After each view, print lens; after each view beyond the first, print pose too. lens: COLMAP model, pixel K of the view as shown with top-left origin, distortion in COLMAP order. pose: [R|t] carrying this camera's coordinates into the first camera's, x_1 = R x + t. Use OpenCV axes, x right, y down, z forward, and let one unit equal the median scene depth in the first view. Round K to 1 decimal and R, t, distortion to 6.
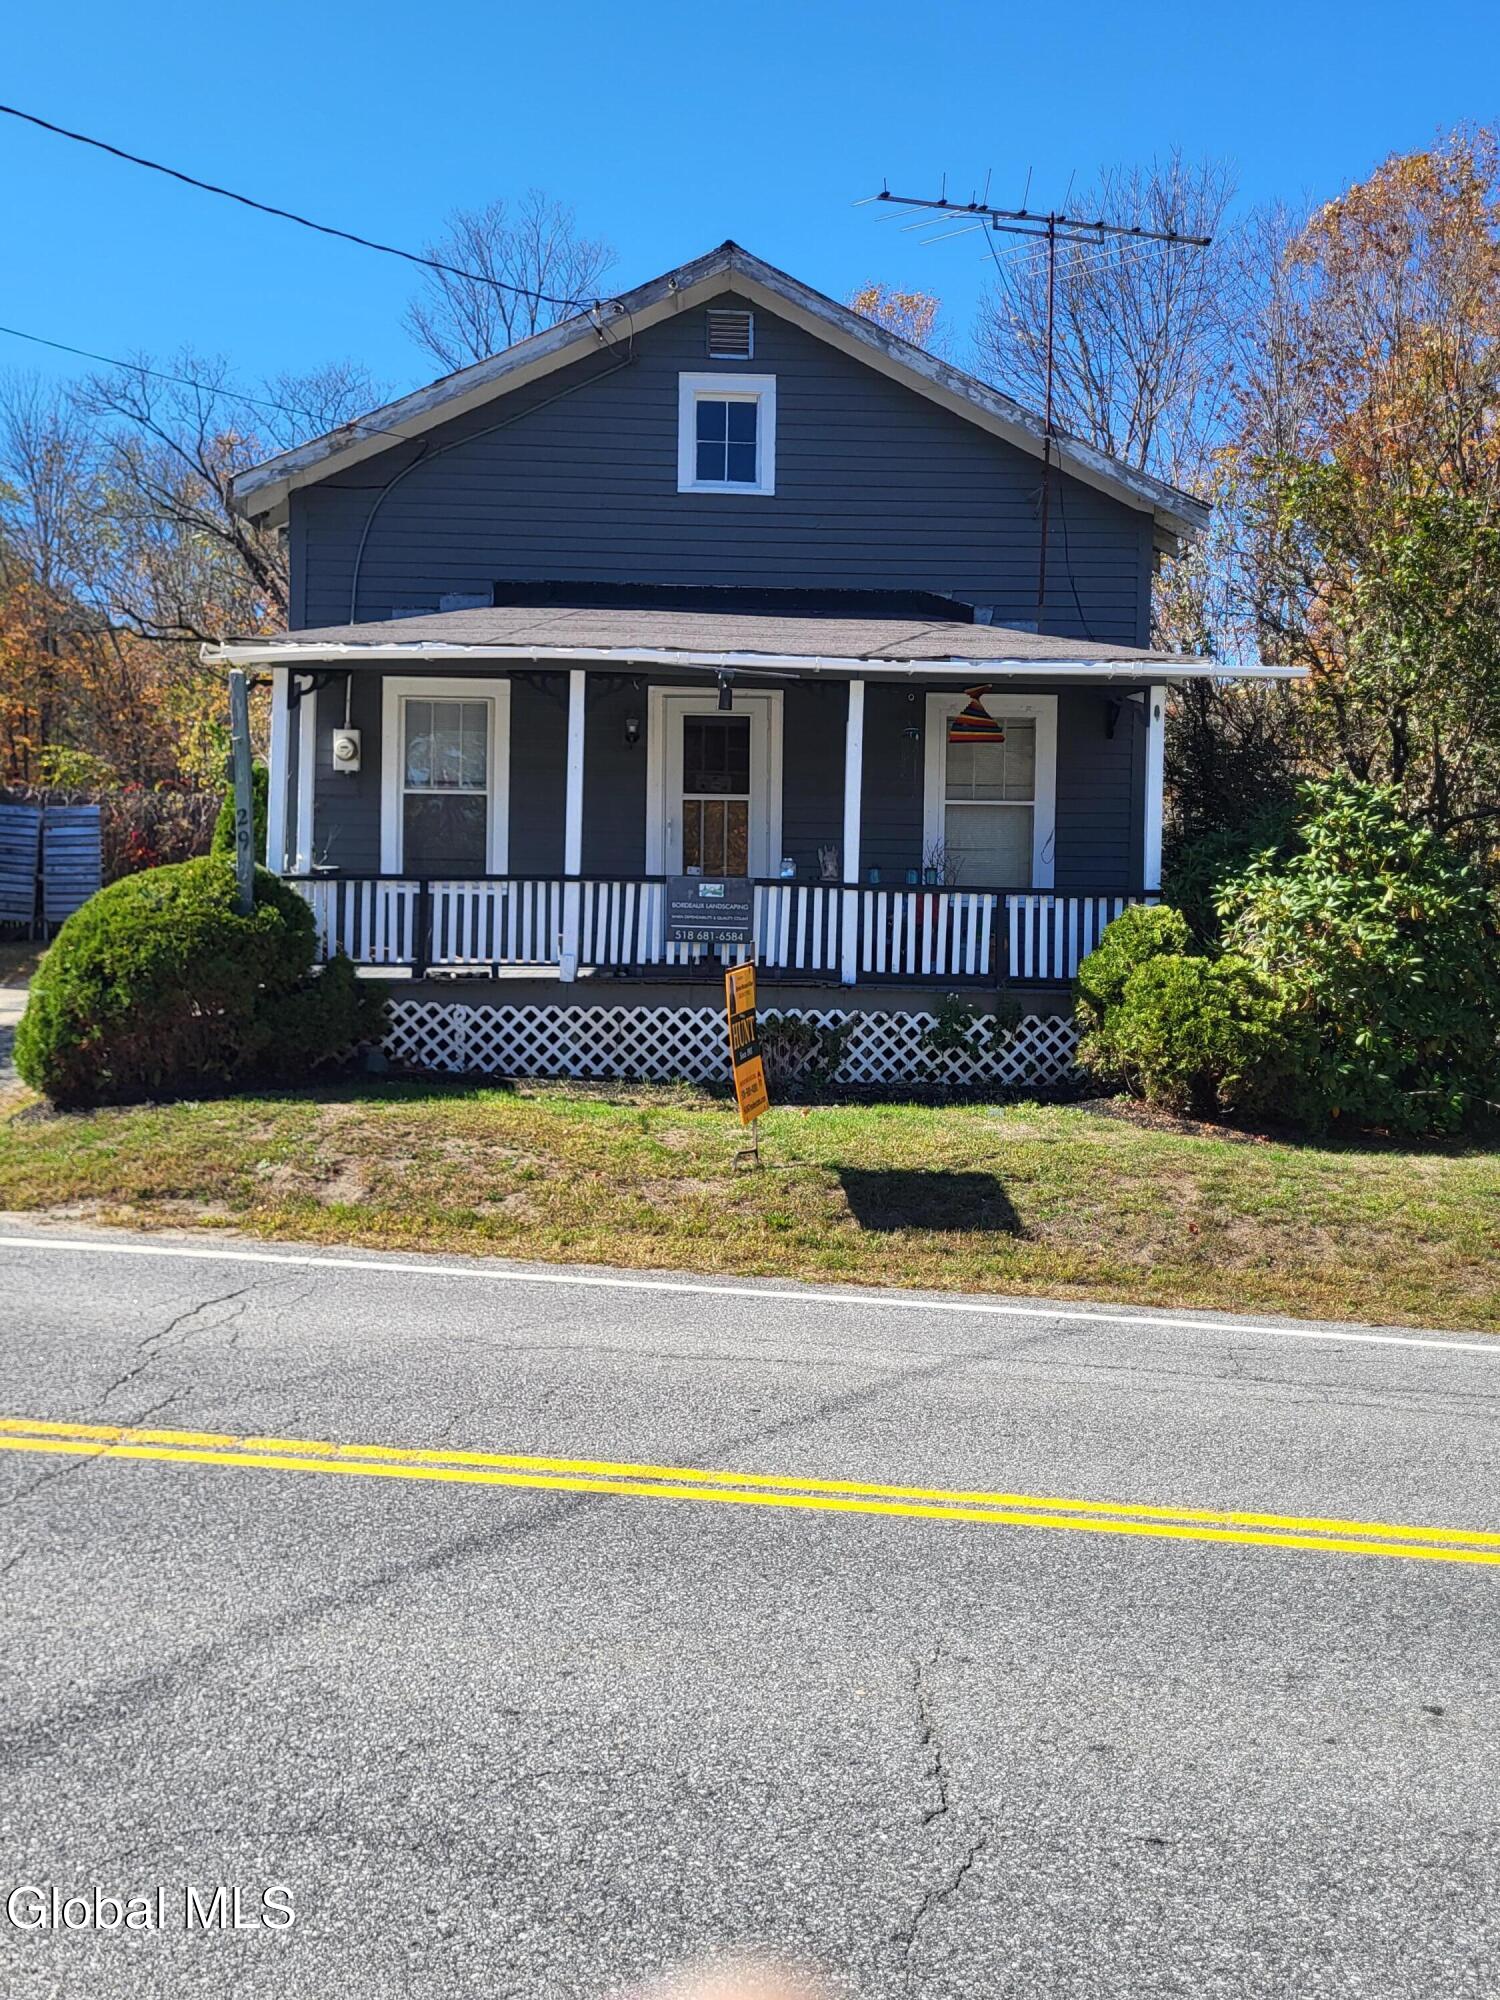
lens RADIAL K [[1872.5, 0, 750.0], [0, 1872.5, 1000.0], [0, 0, 1]] dist [0.031461, -0.008081]
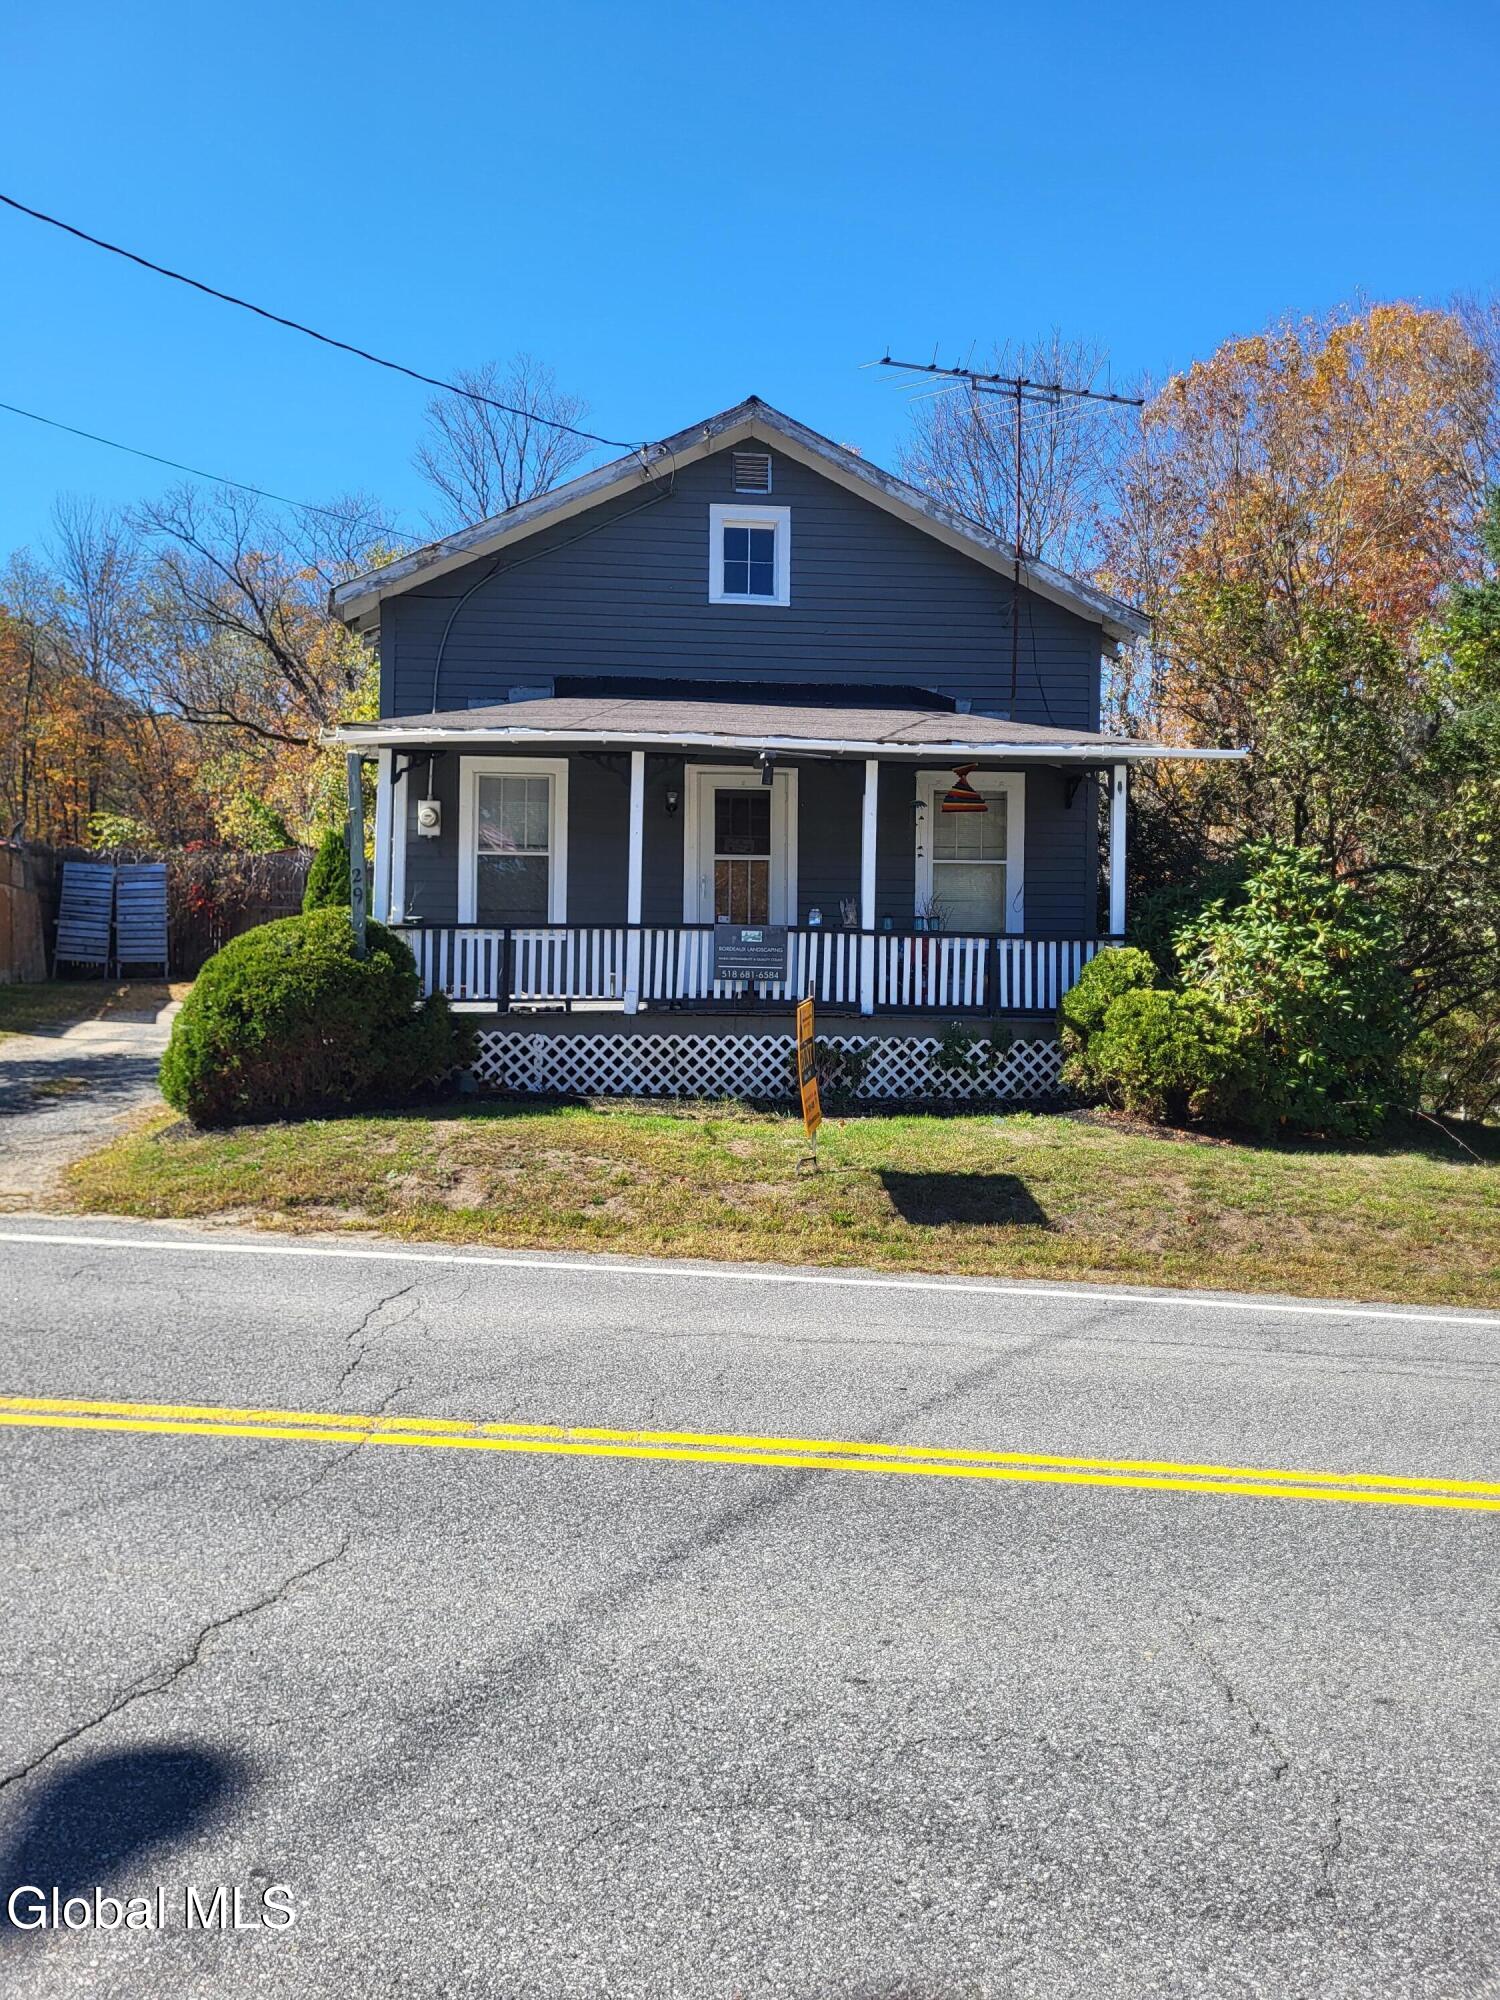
lens RADIAL K [[1556.0, 0, 756.7], [0, 1556.0, 971.4], [0, 0, 1]] dist [0.045274, -0.049932]
pose [[0.998612, -0.005078, 0.052423, -0.069272], [0.006797, 0.999443, -0.032674, -0.004087], [-0.052228, 0.032985, 0.998090, 0.016990]]
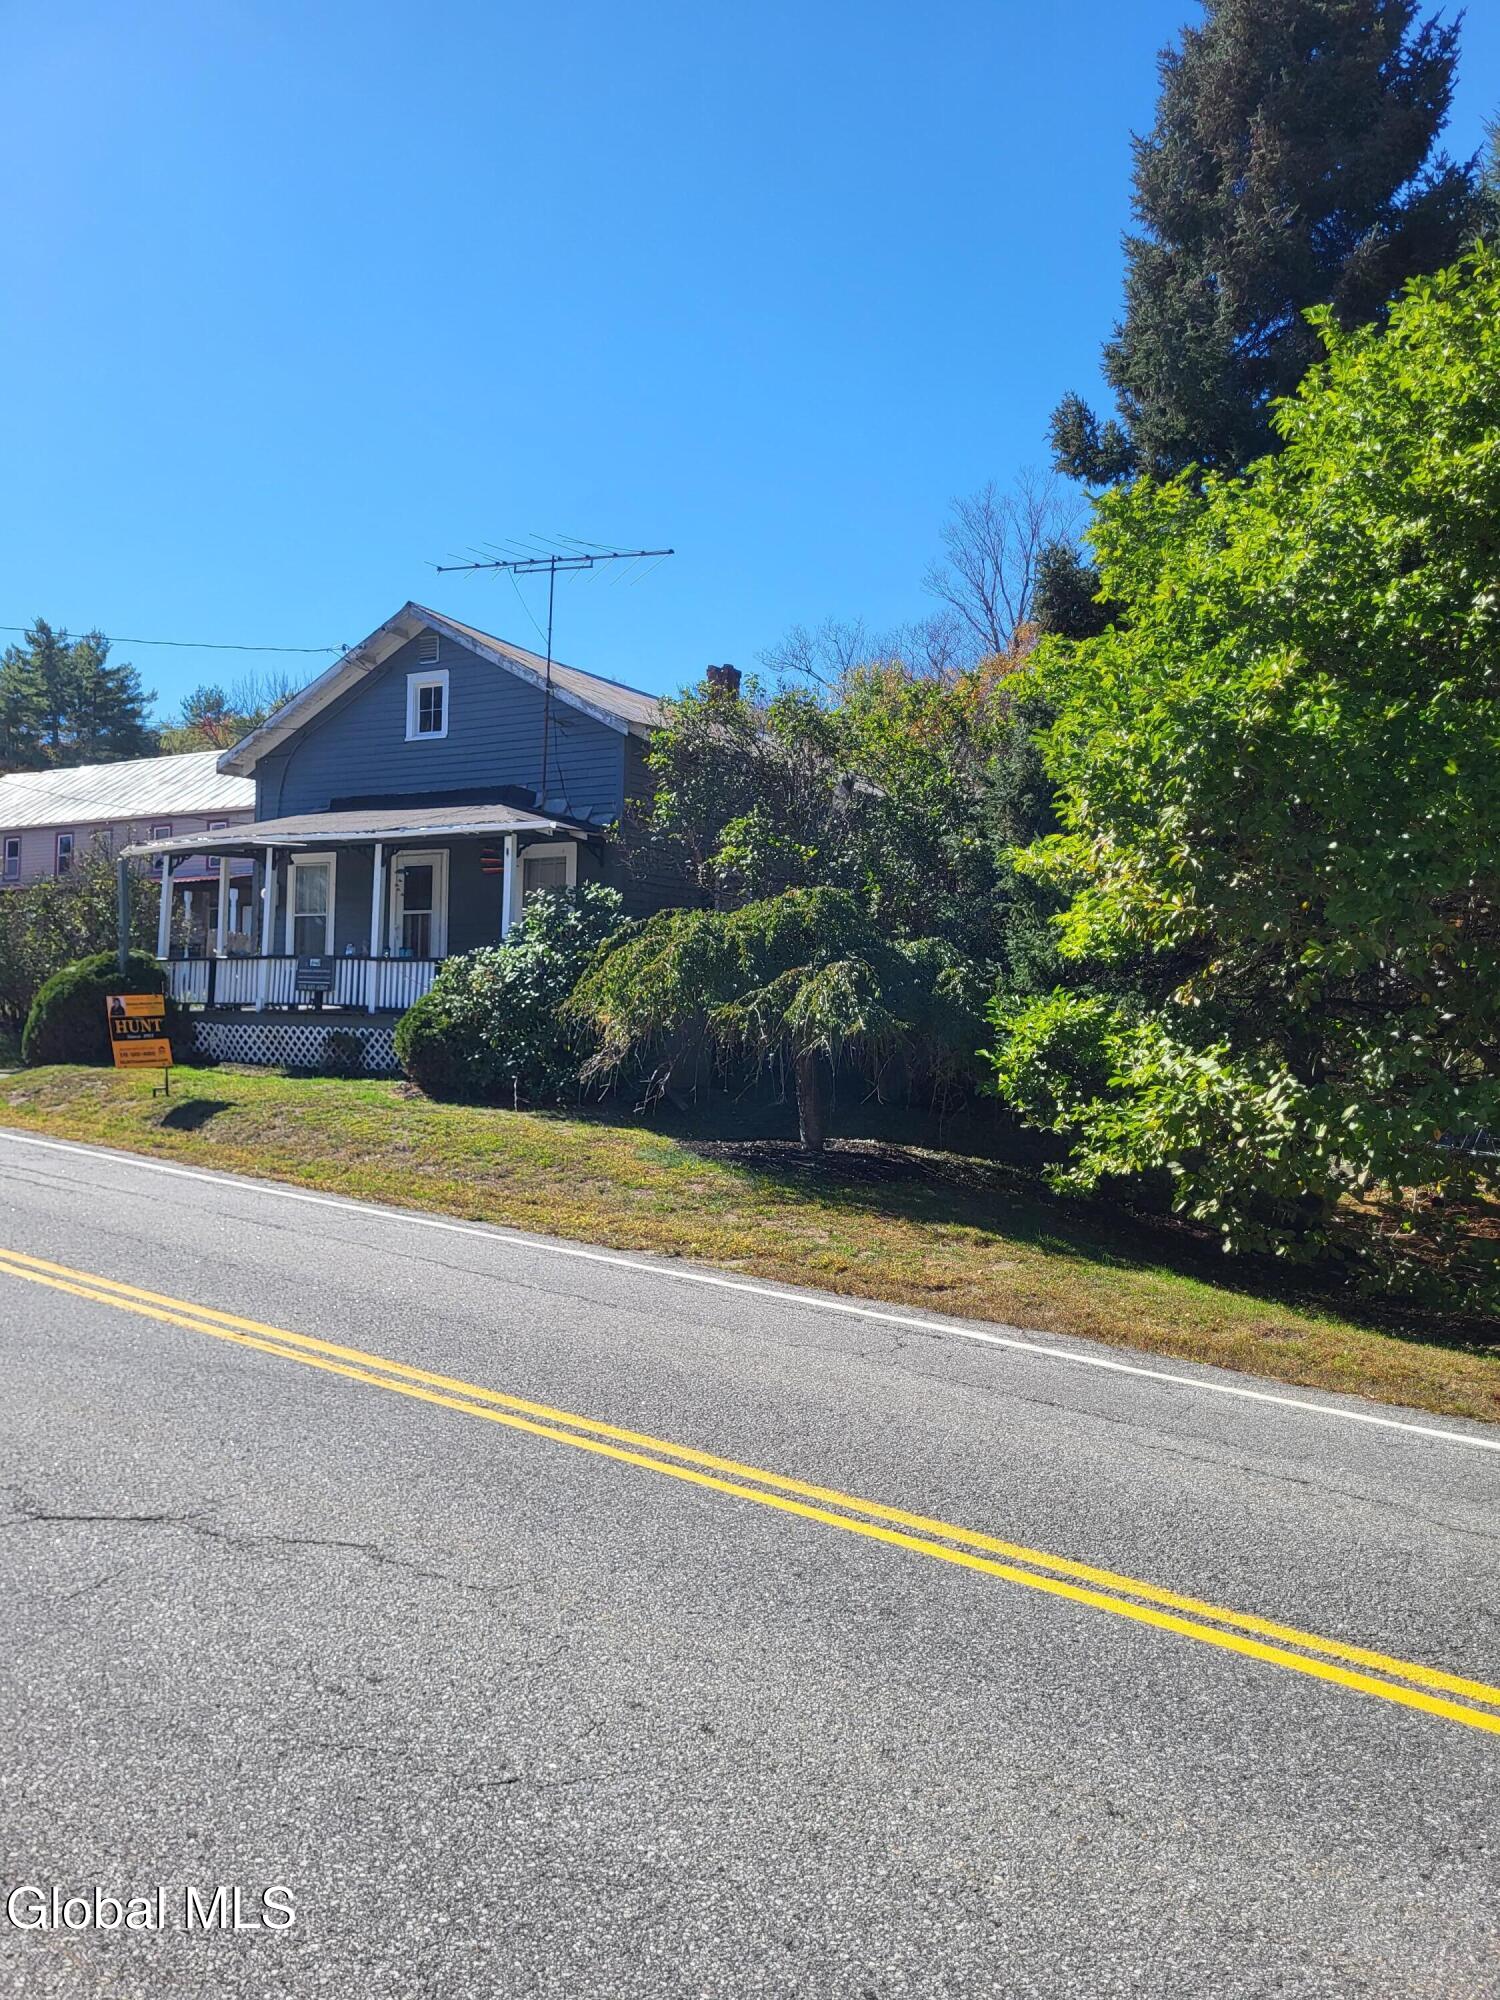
lens RADIAL K [[1540.6, 0, 750.0], [0, 1540.6, 1000.0], [0, 0, 1]] dist [0.053161, -0.052991]
pose [[0.836651, -0.006363, -0.547699, 1.160995], [-0.028137, 0.998113, -0.054577, 0.048504], [0.547013, 0.061073, 0.834894, -0.026627]]
